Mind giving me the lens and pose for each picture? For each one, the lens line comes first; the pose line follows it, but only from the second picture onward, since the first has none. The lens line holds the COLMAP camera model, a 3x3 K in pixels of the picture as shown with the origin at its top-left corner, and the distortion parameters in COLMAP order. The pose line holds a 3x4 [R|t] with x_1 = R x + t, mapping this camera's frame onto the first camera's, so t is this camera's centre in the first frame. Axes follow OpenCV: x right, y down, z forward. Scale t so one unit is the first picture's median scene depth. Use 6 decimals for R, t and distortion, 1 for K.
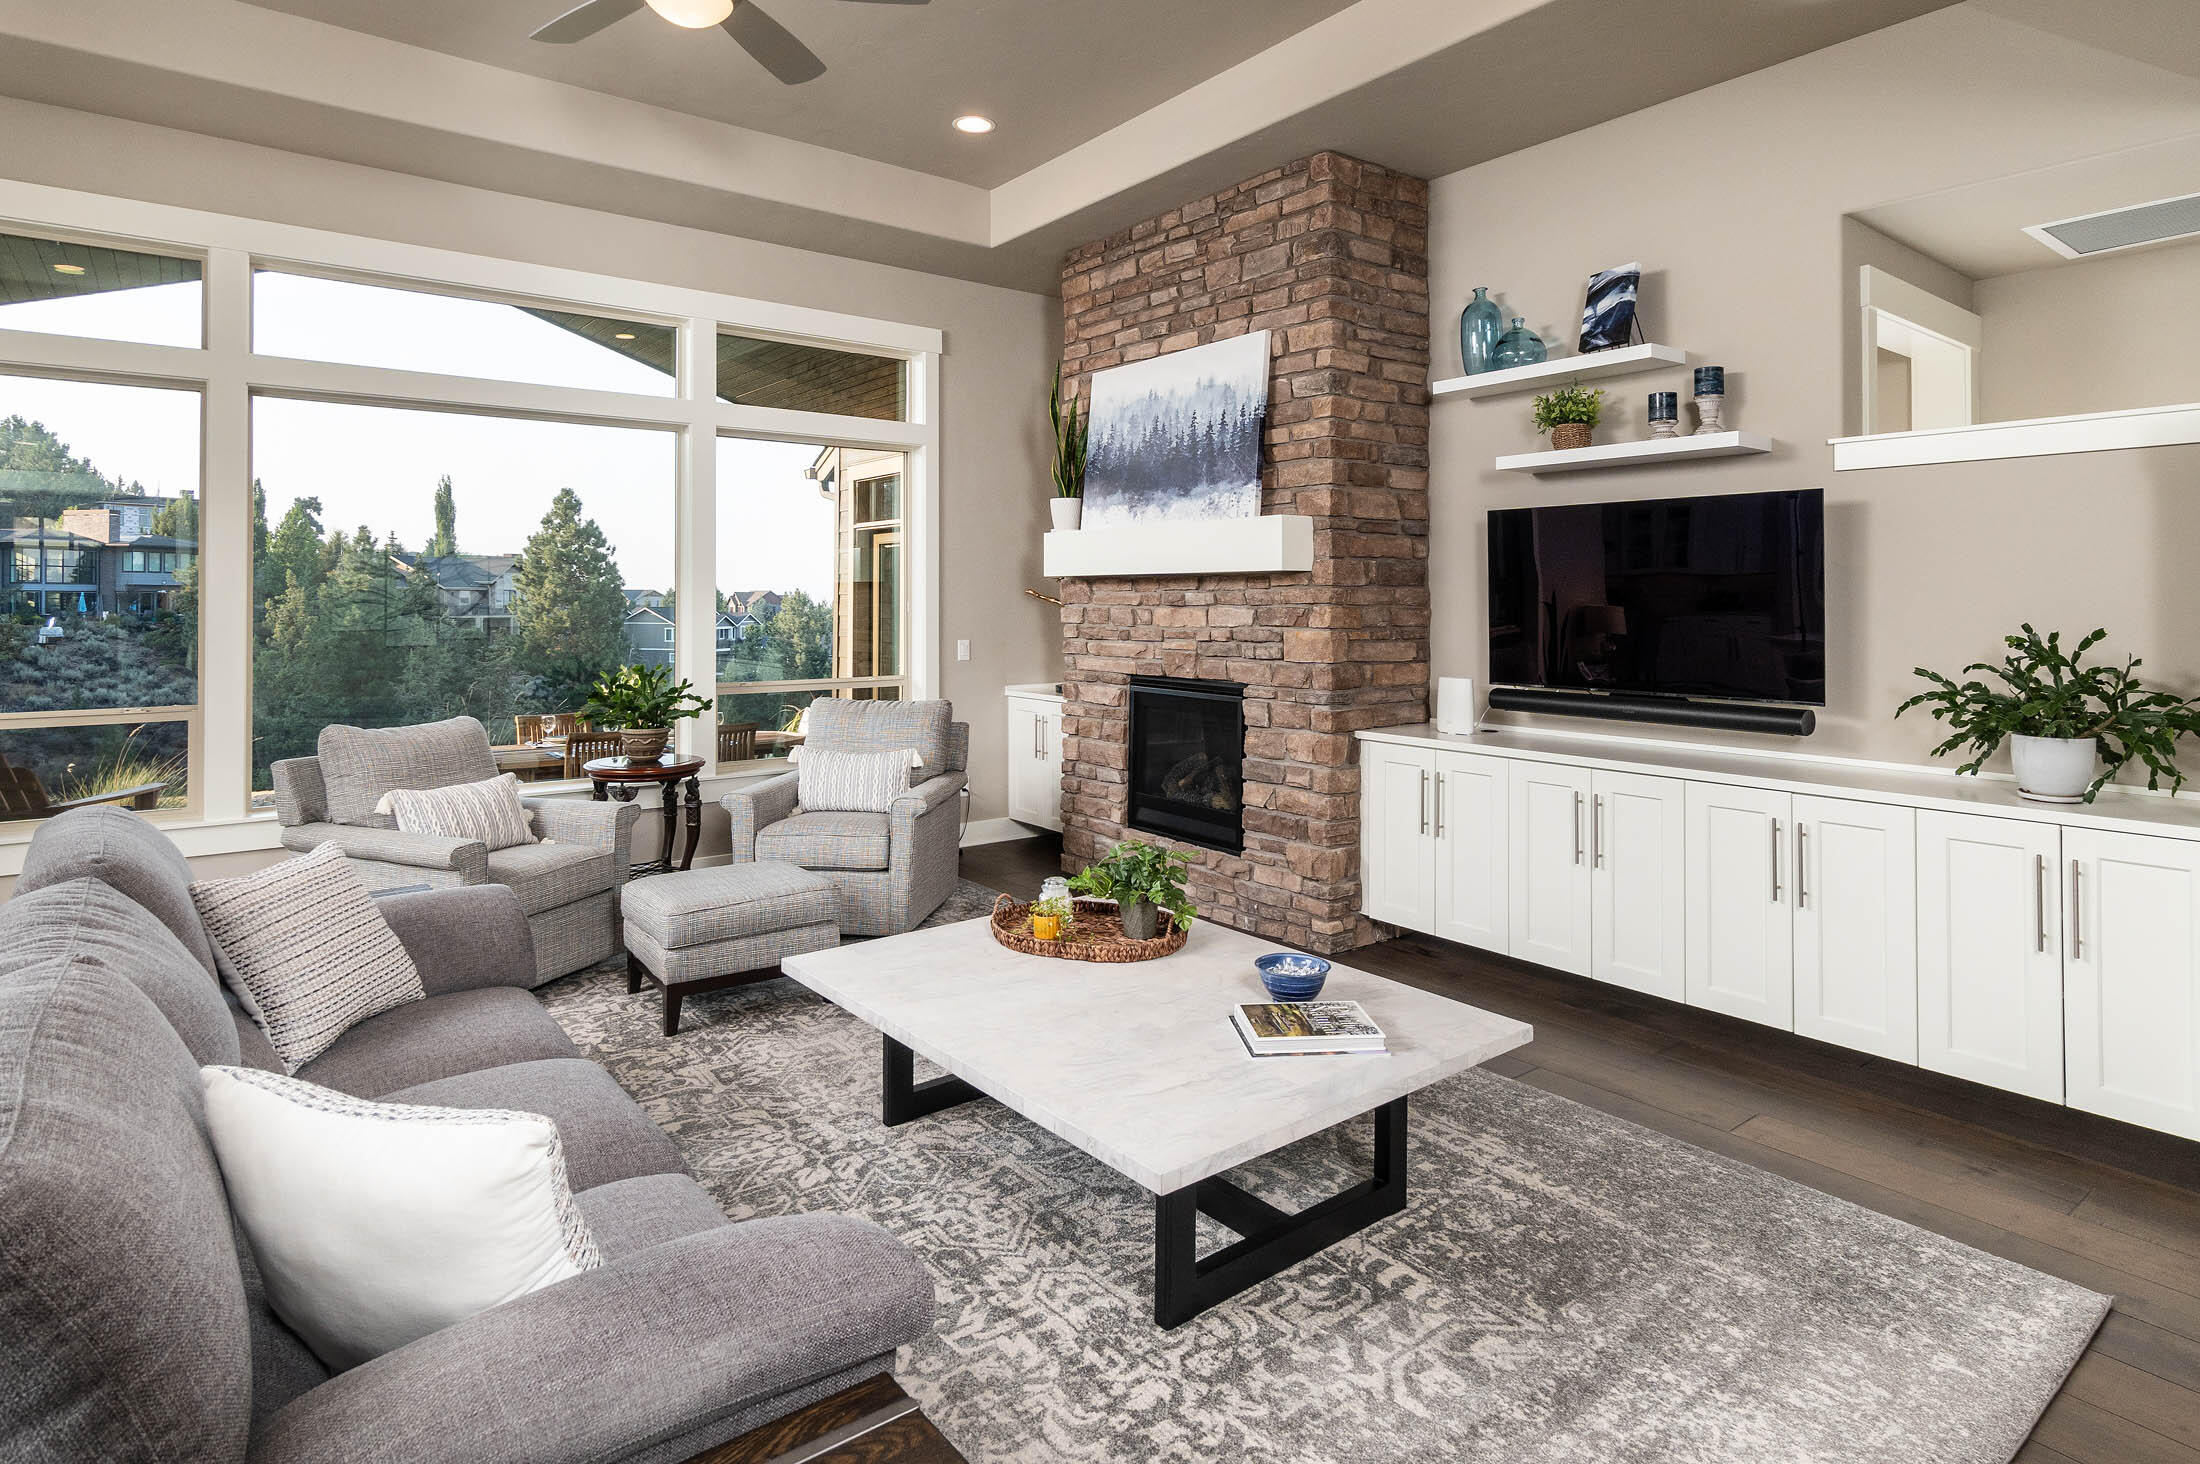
lens RADIAL K [[1171.4, 0, 1080.2], [0, 1171.4, 598.4], [0, 0, 1]] dist [-0.002058, -0.001833]
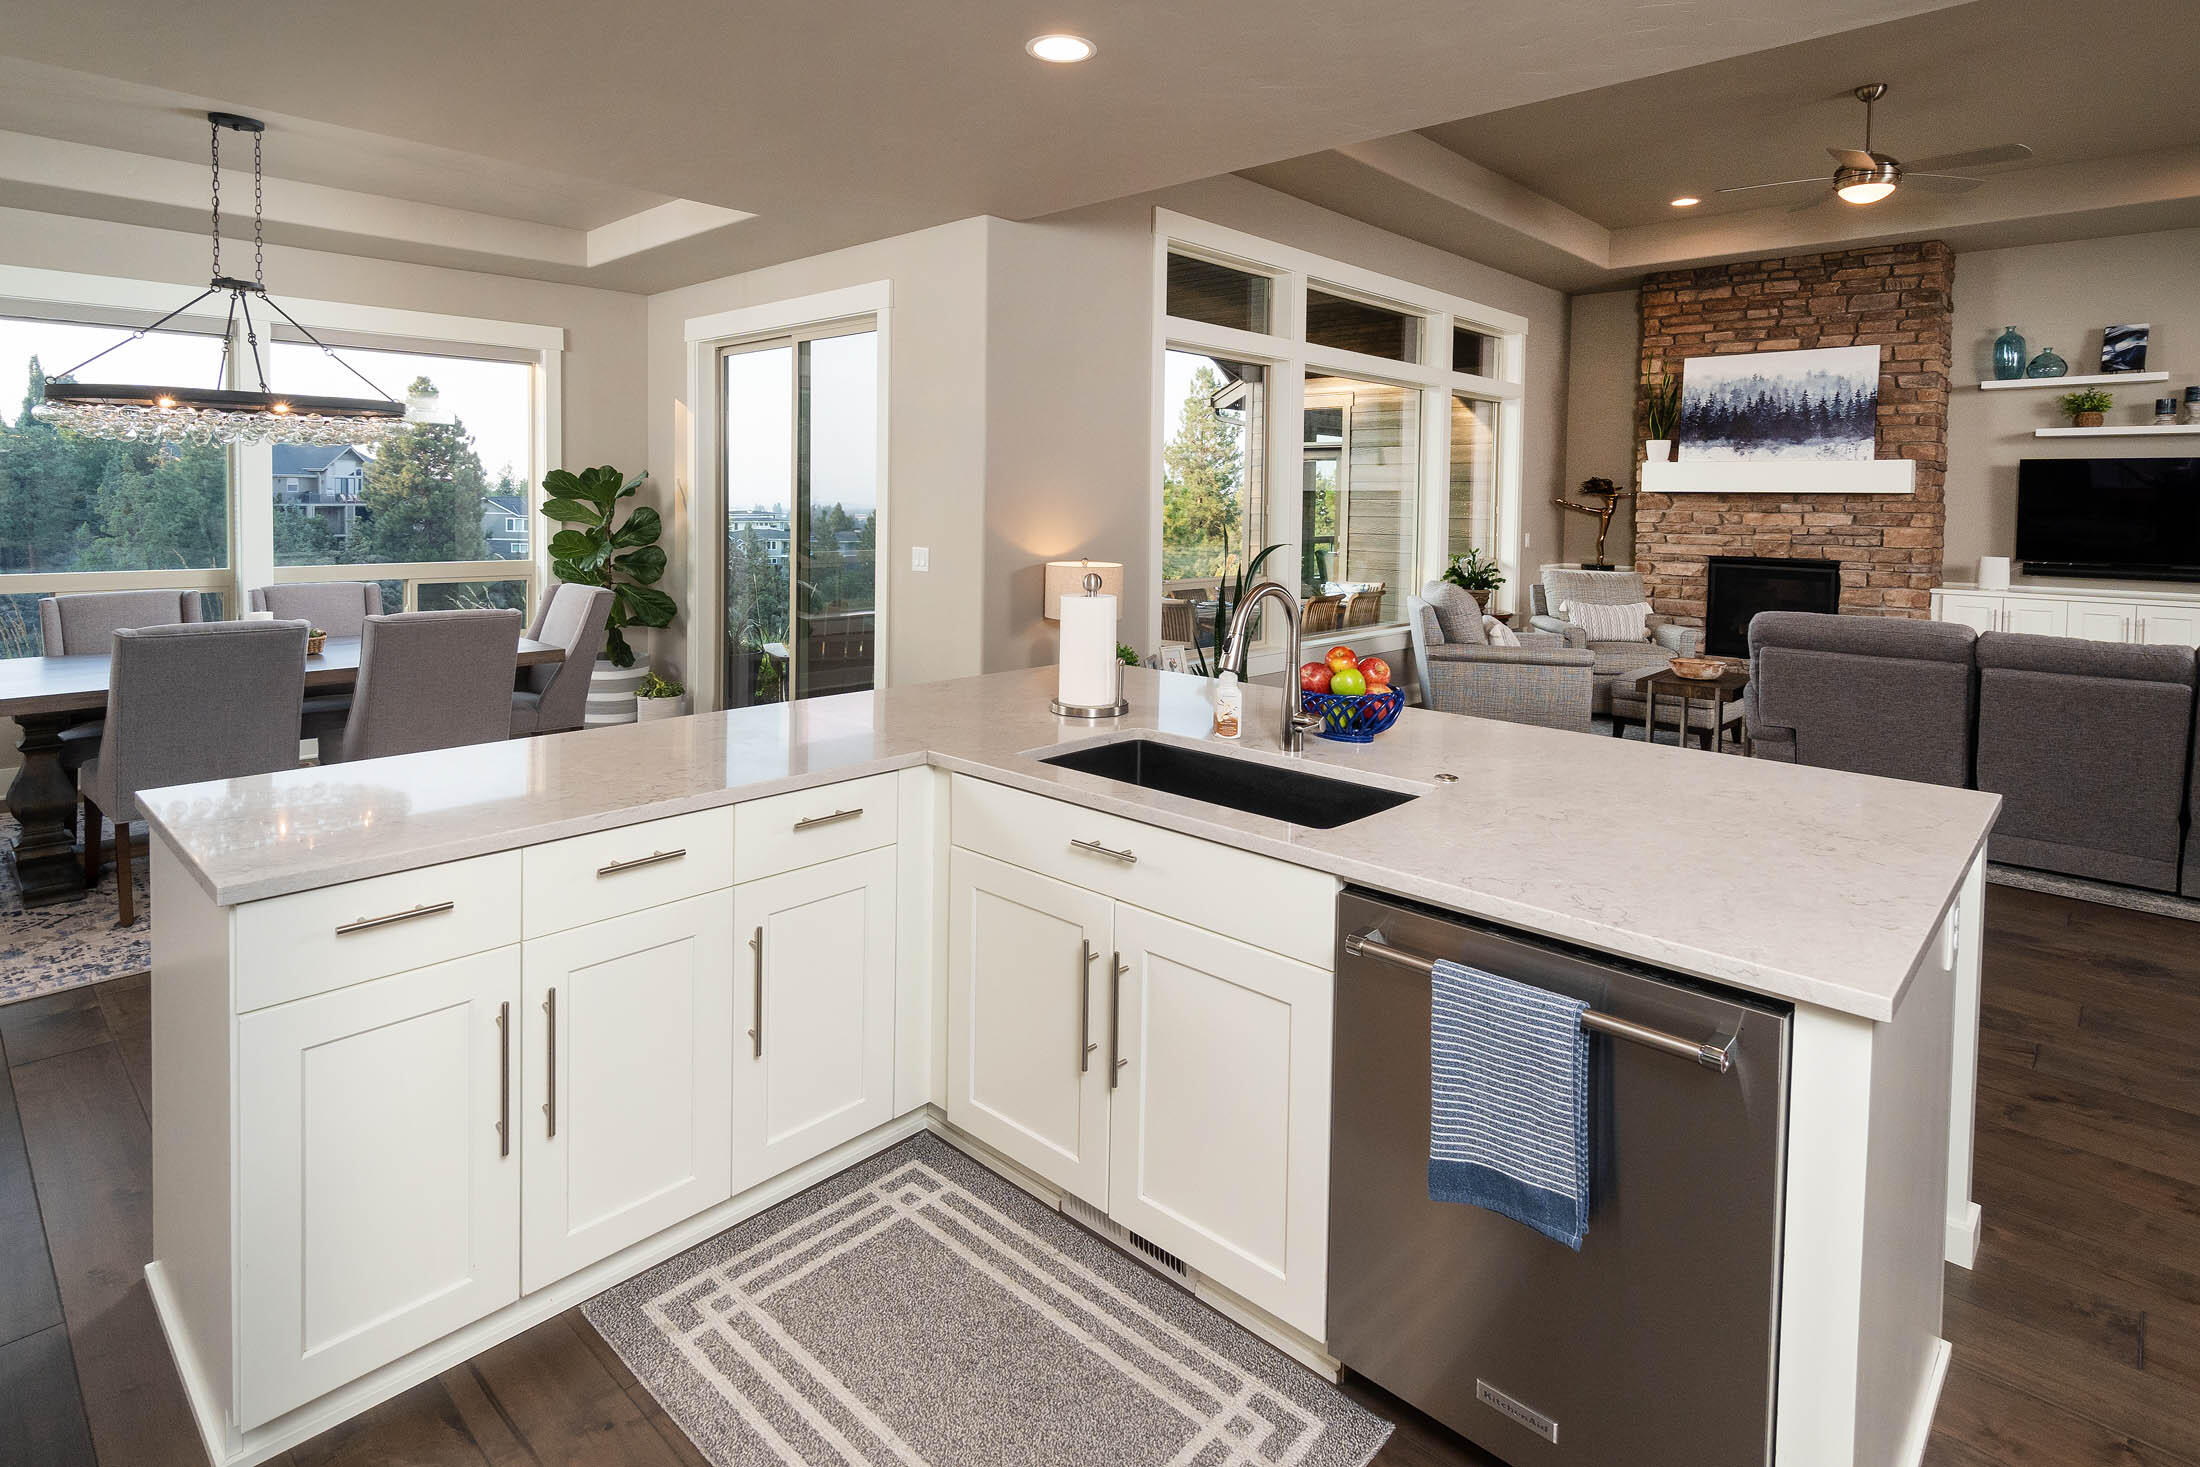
lens RADIAL K [[1114.1, 0, 1064.1], [0, 1114.1, 535.7], [0, 0, 1]] dist [0.004656, -0.000595]
pose [[0.989707, 0.006415, 0.142963, -1.118858], [-0.011737, 0.999268, 0.036417, -0.006064], [-0.142624, -0.037720, 0.989058, -0.368281]]
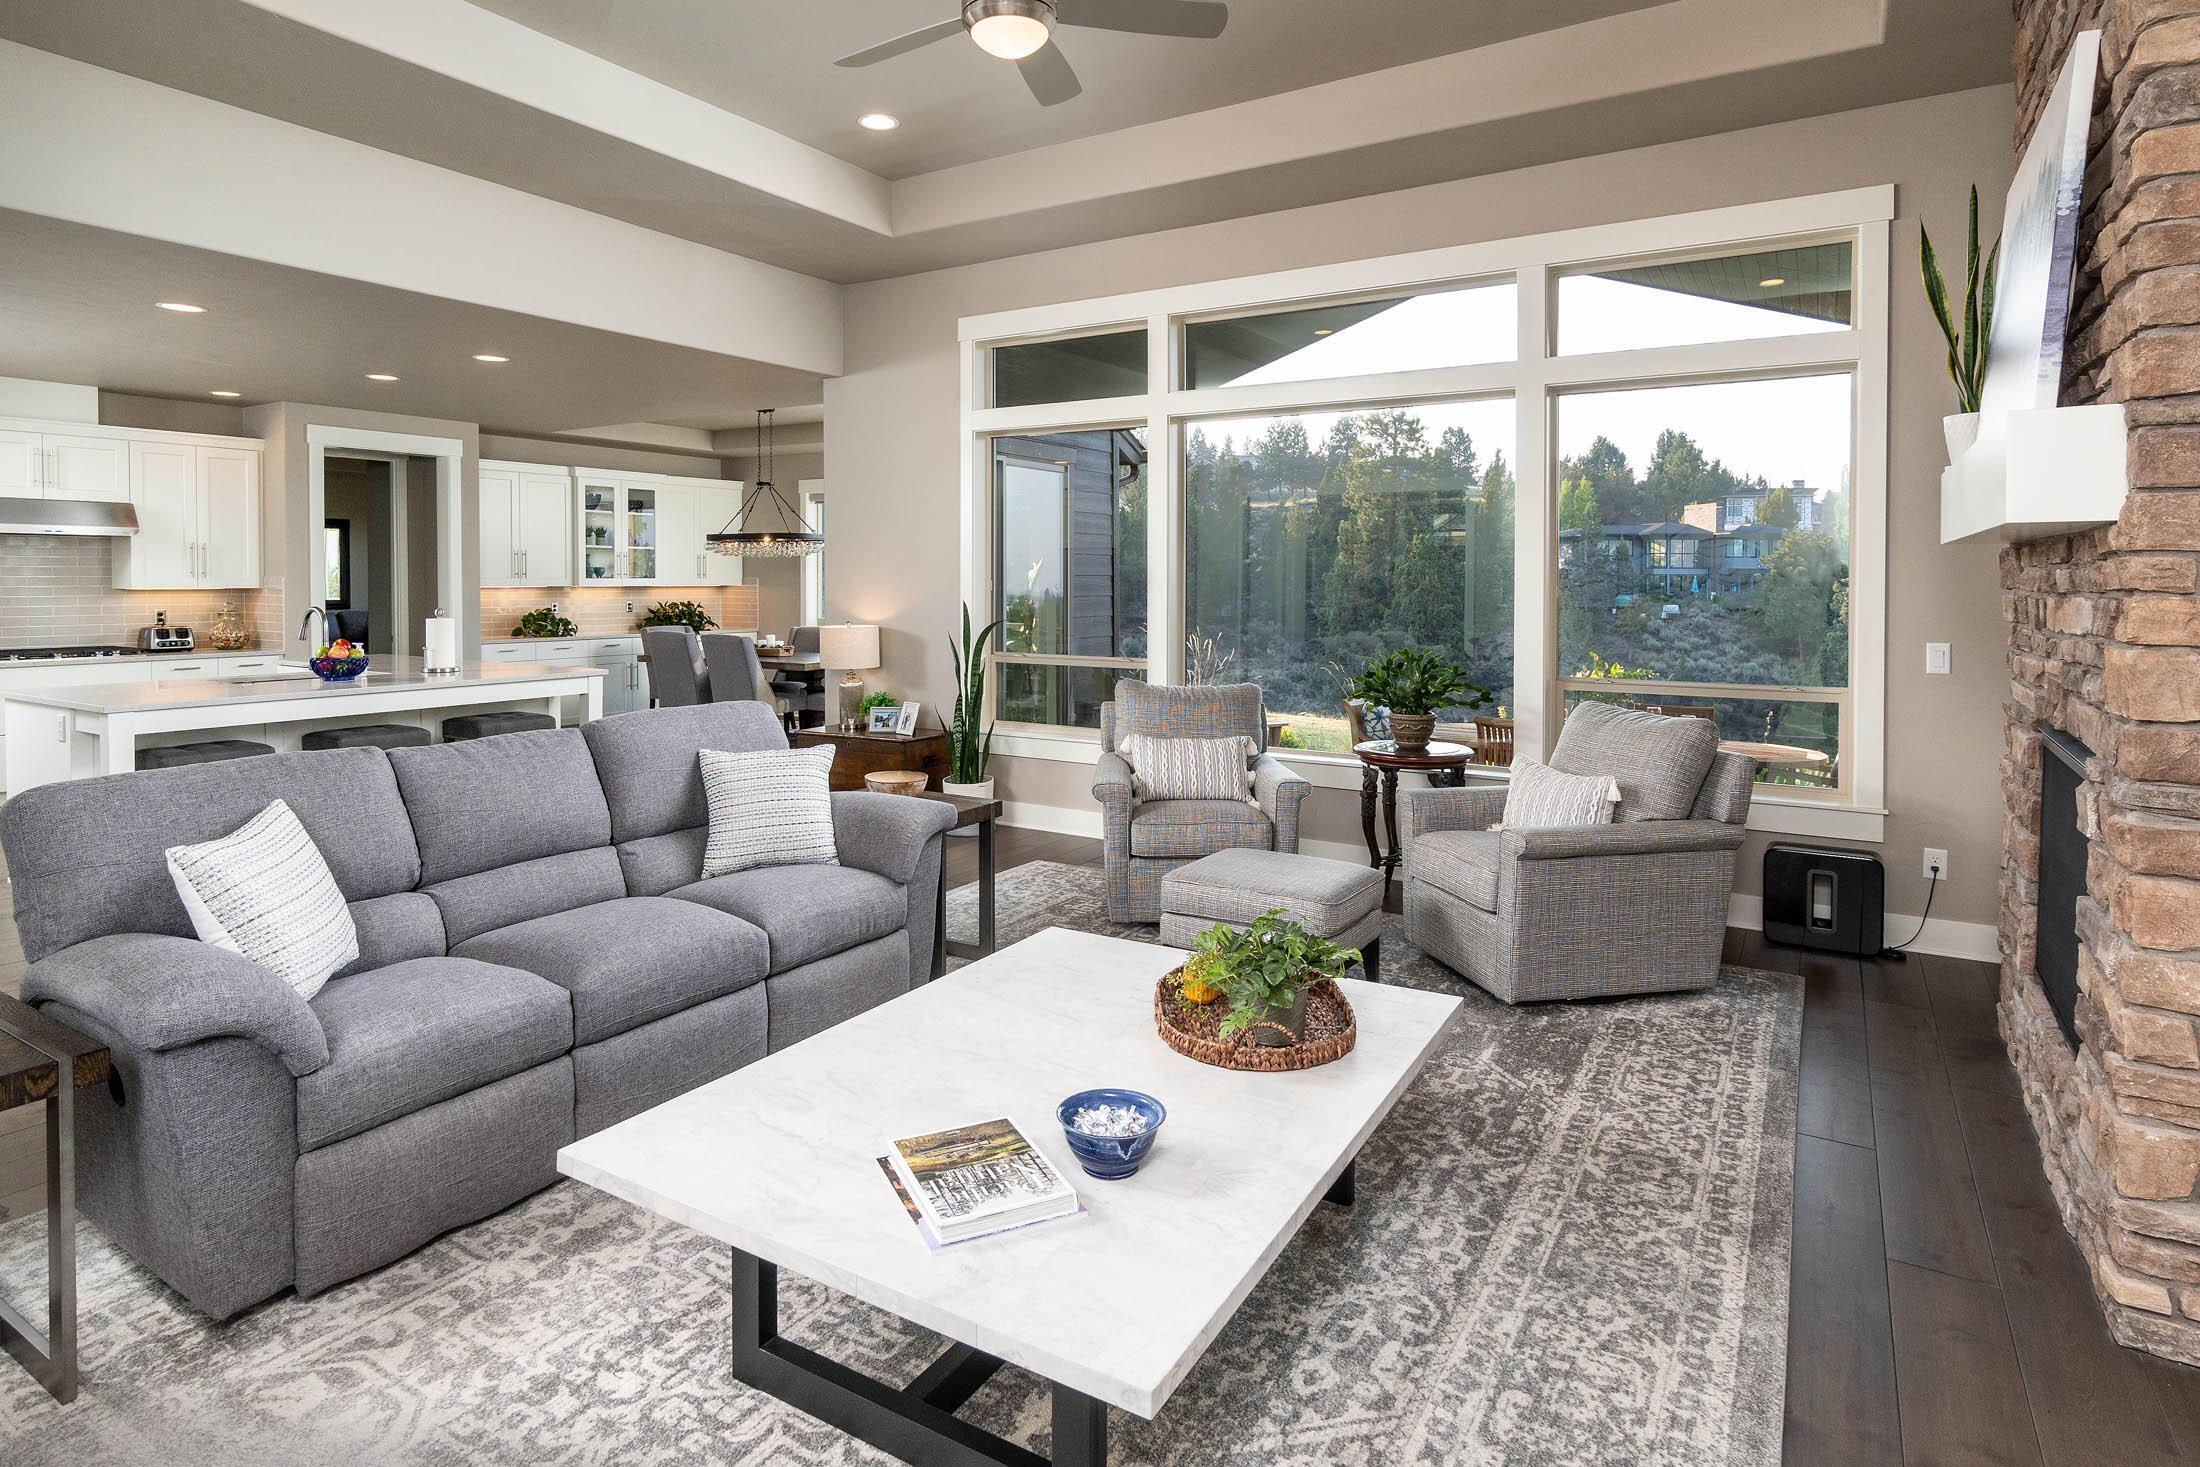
lens RADIAL K [[1171.4, 0, 1101.6], [0, 1171.4, 660.1], [0, 0, 1]] dist [-0.002058, -0.001833]
pose [[0.362977, 0.063897, -0.929605, 0.390336], [-0.001562, 0.997686, 0.067966, 0.001308], [0.931797, -0.023218, 0.362237, 0.372469]]
